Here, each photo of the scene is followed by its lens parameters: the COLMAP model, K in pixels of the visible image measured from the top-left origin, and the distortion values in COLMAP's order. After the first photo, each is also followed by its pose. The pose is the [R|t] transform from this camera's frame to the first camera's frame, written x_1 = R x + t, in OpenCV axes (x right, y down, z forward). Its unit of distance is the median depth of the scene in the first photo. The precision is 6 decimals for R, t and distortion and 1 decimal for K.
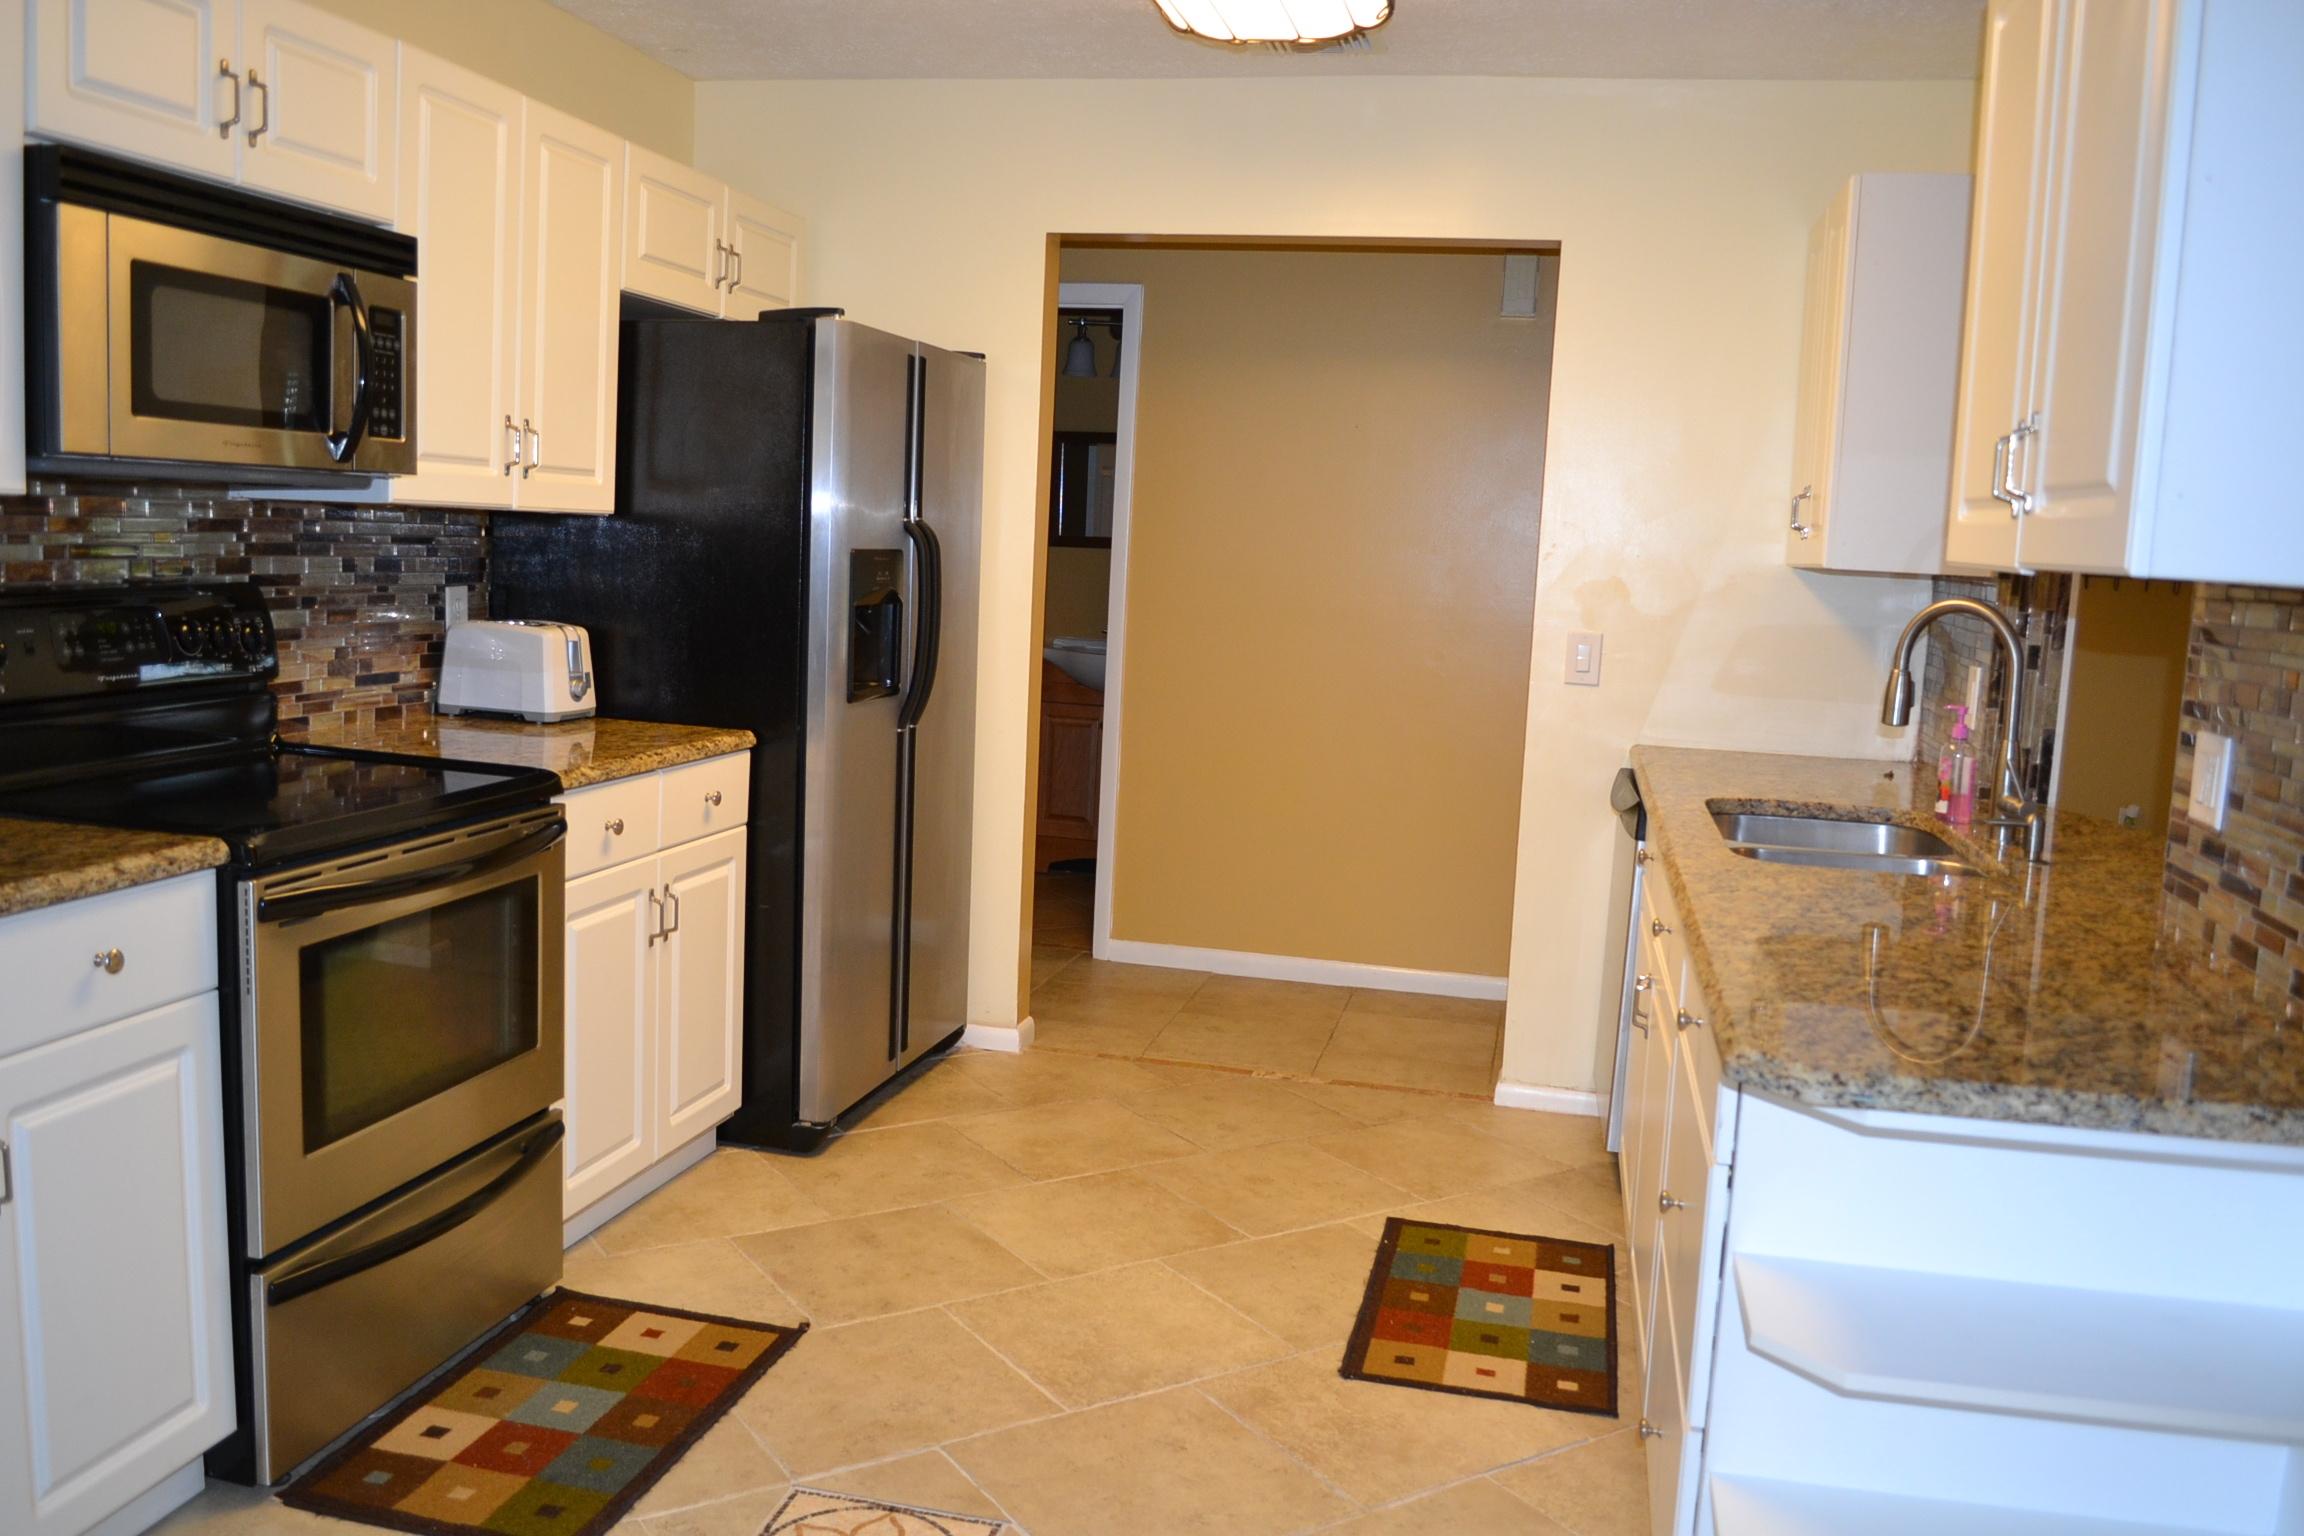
lens RADIAL K [[1835.1, 0, 1134.0], [0, 1835.1, 781.0], [0, 0, 1]] dist [-0.082672, 0.010151]
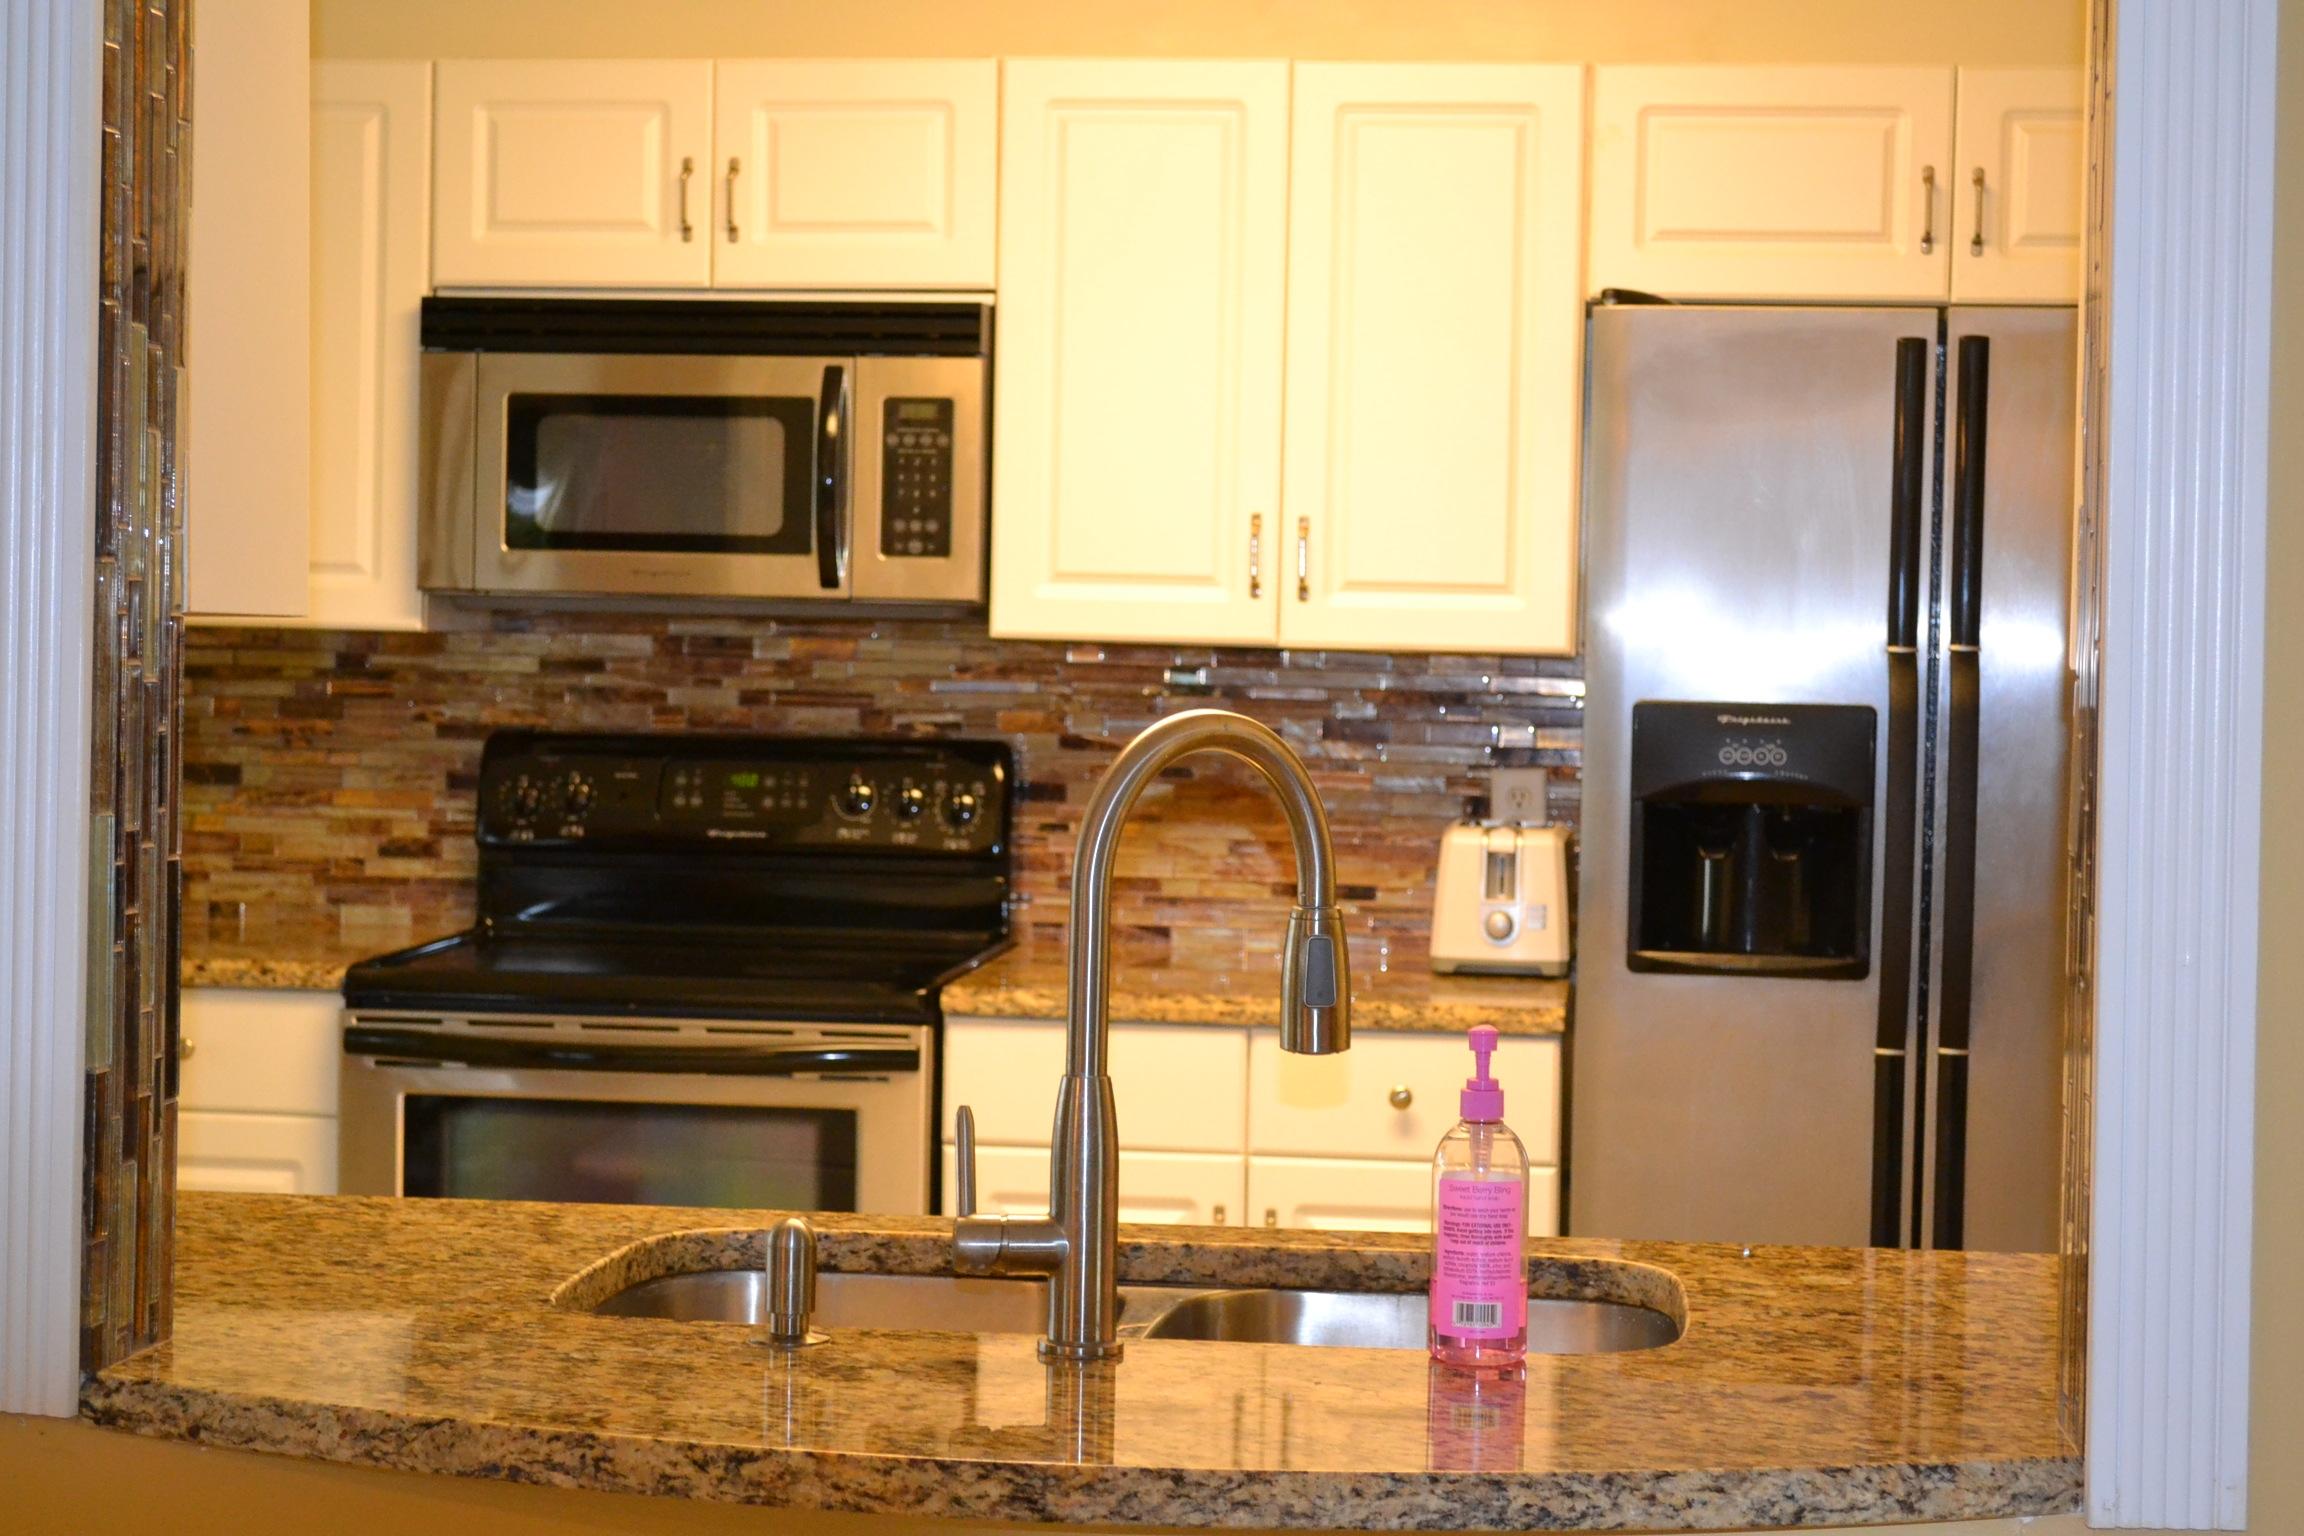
lens RADIAL K [[3969.4, 0, 1152.0], [0, 3969.4, 768.0], [0, 0, 1]] dist [-0.008130, -0.026282]
pose [[0.102848, -0.006624, -0.994675, 1.427143], [-0.146720, 0.988939, -0.021757, -0.077336], [0.983817, 0.148176, 0.100739, 0.987071]]
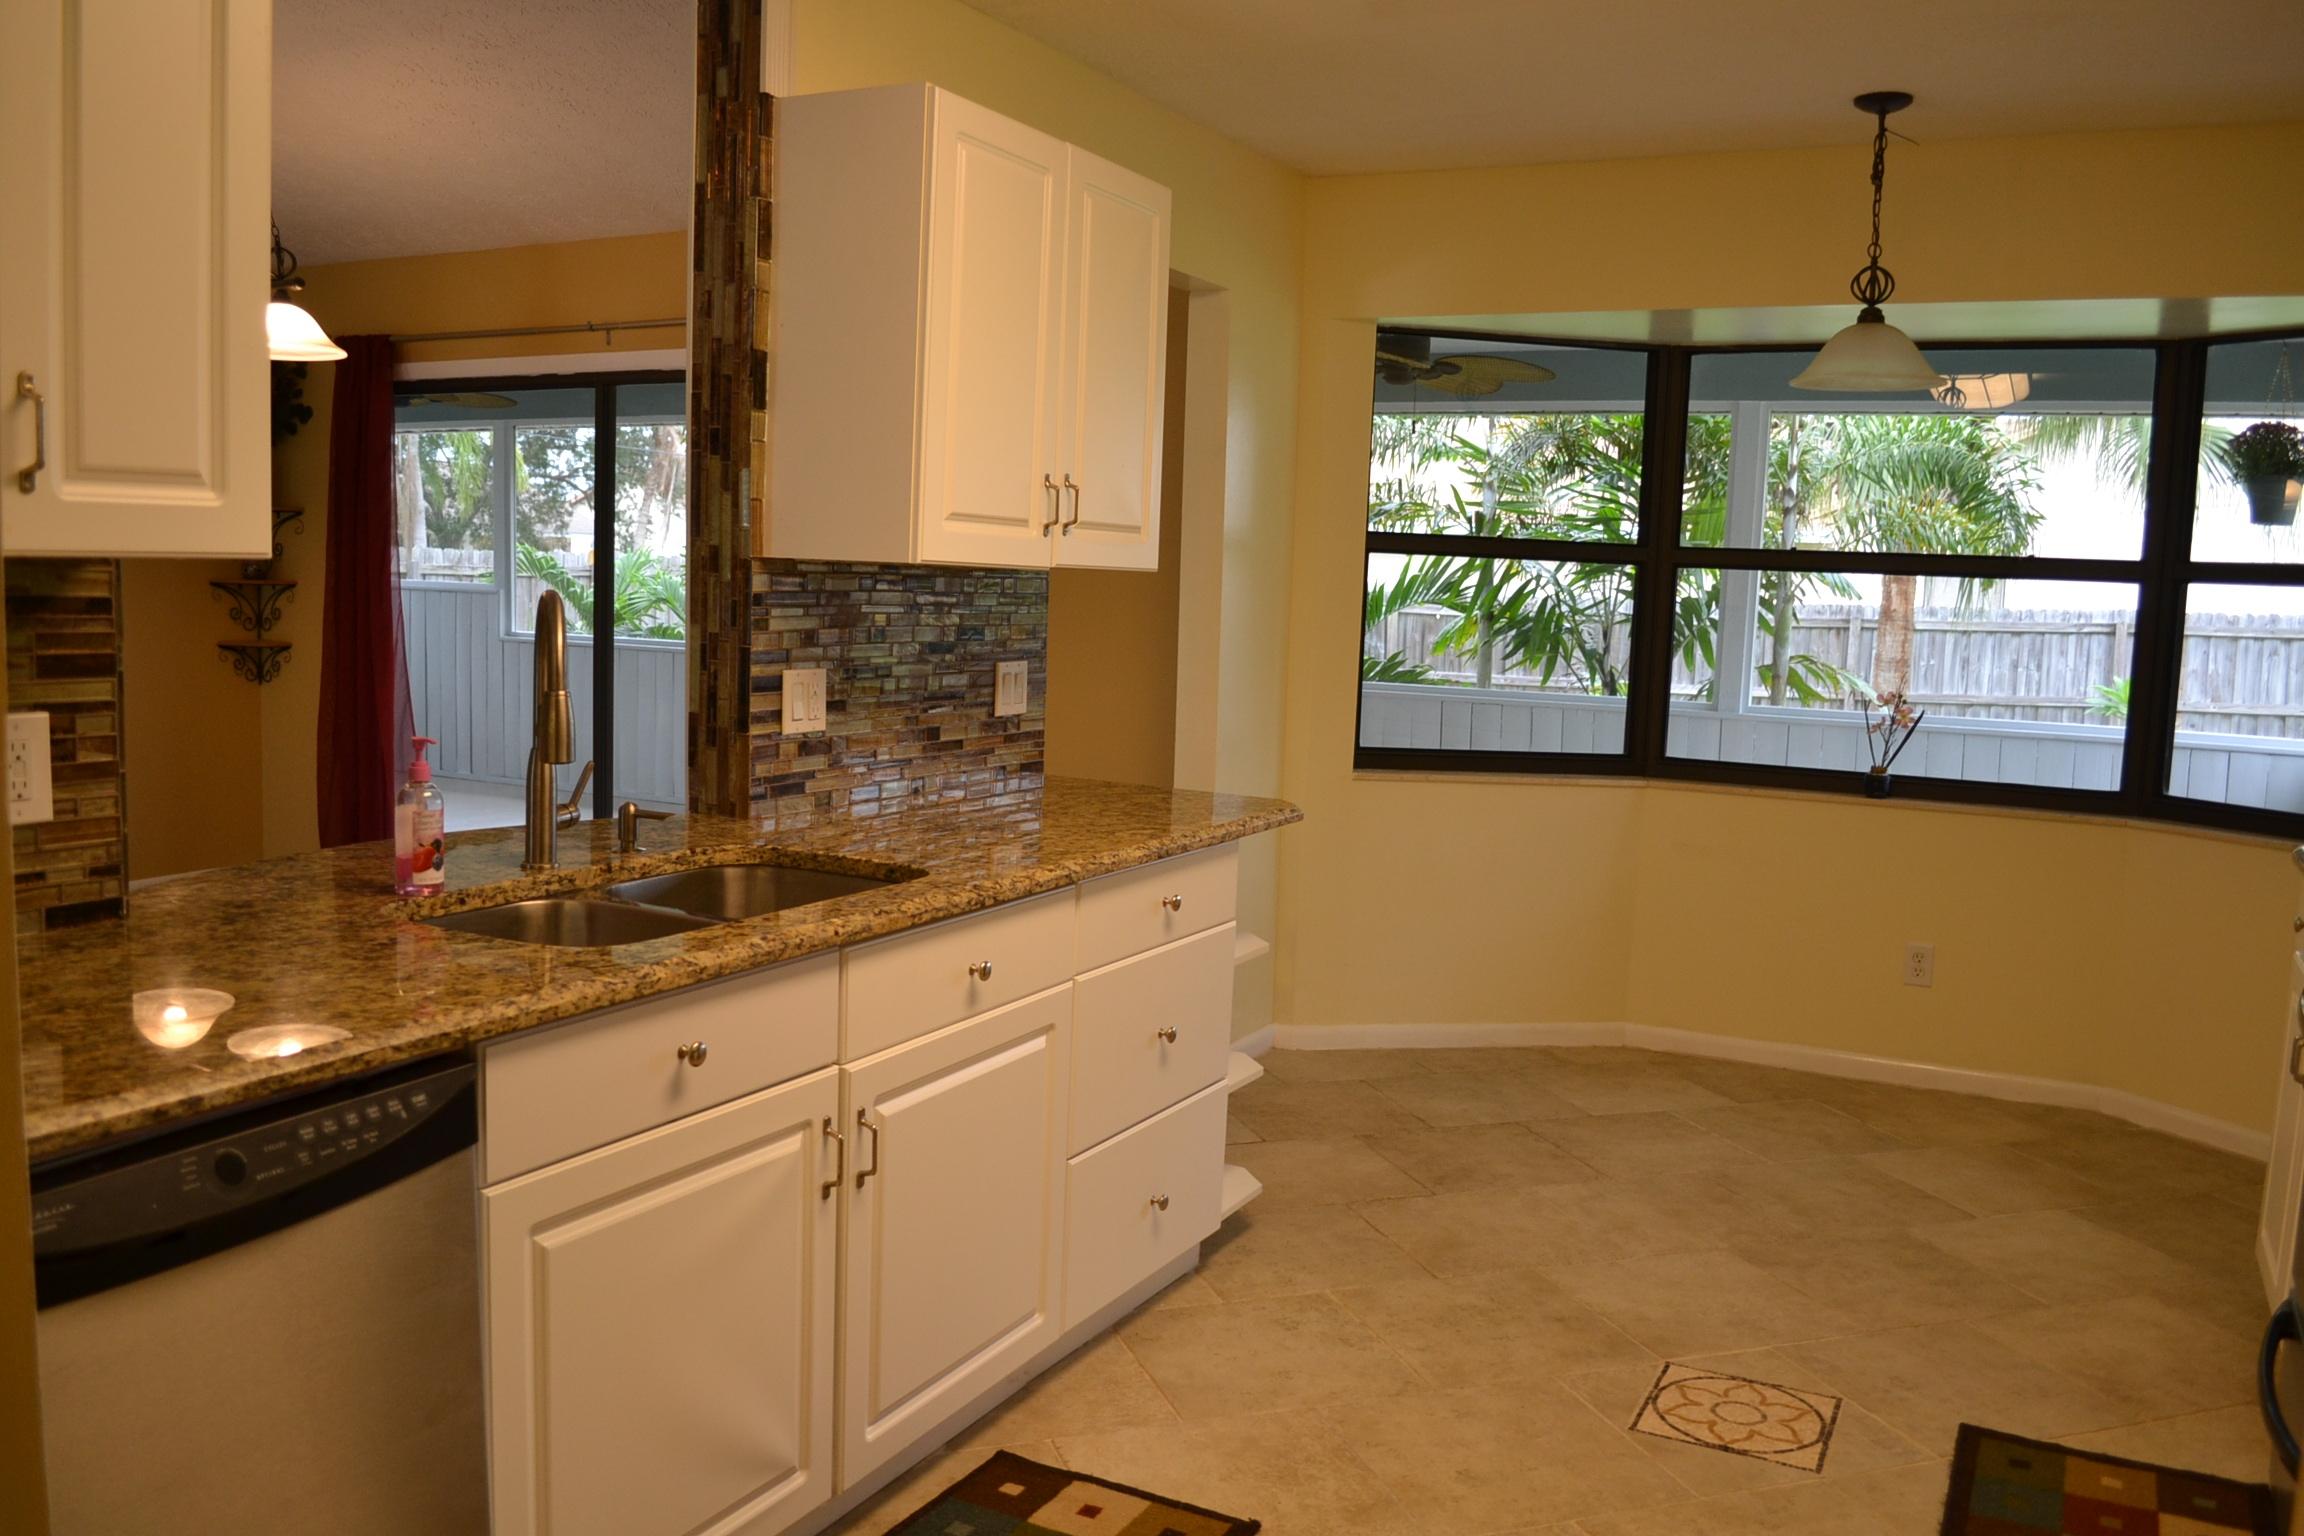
lens RADIAL K [[1835.1, 0, 1134.0], [0, 1835.1, 781.0], [0, 0, 1]] dist [-0.082672, 0.010151]
pose [[-0.964436, -0.107266, 0.241573, -0.000479], [-0.043329, 0.965747, 0.255841, -0.258689], [-0.260742, 0.236275, -0.936049, 1.861998]]
